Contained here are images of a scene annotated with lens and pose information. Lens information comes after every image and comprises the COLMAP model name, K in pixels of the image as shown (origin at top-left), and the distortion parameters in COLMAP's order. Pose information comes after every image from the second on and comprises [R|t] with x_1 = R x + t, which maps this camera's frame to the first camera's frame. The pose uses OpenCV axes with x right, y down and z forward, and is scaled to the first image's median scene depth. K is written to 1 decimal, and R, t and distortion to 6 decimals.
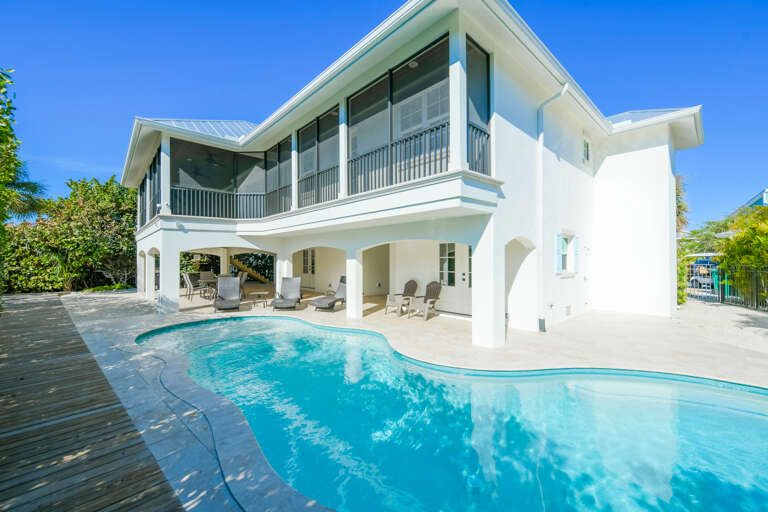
lens RADIAL K [[307.3, 0, 385.5], [0, 307.3, 258.3], [0, 0, 1]] dist [0.001216, -0.001691]
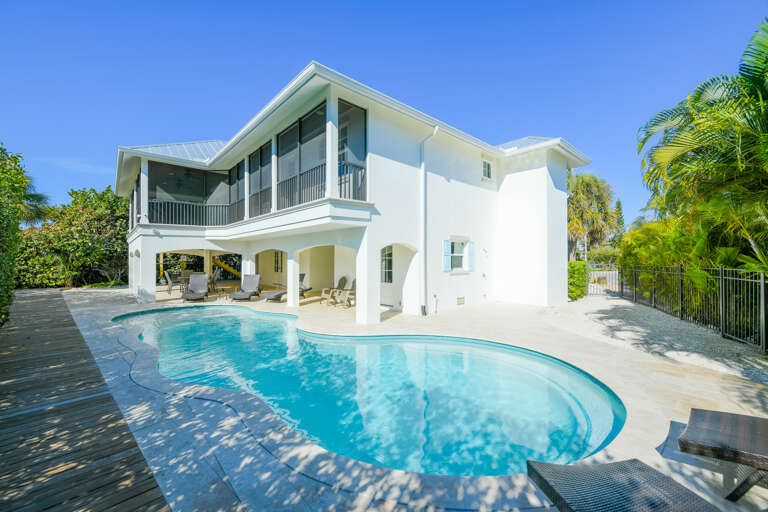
lens RADIAL K [[307.3, 0, 384.6], [0, 307.3, 257.9], [0, 0, 1]] dist [0.001216, -0.001691]
pose [[0.999924, 0.000447, -0.012308, 0.257741], [-0.000467, 0.999999, -0.001588, -0.001738], [0.012308, 0.001594, 0.999923, -0.215380]]
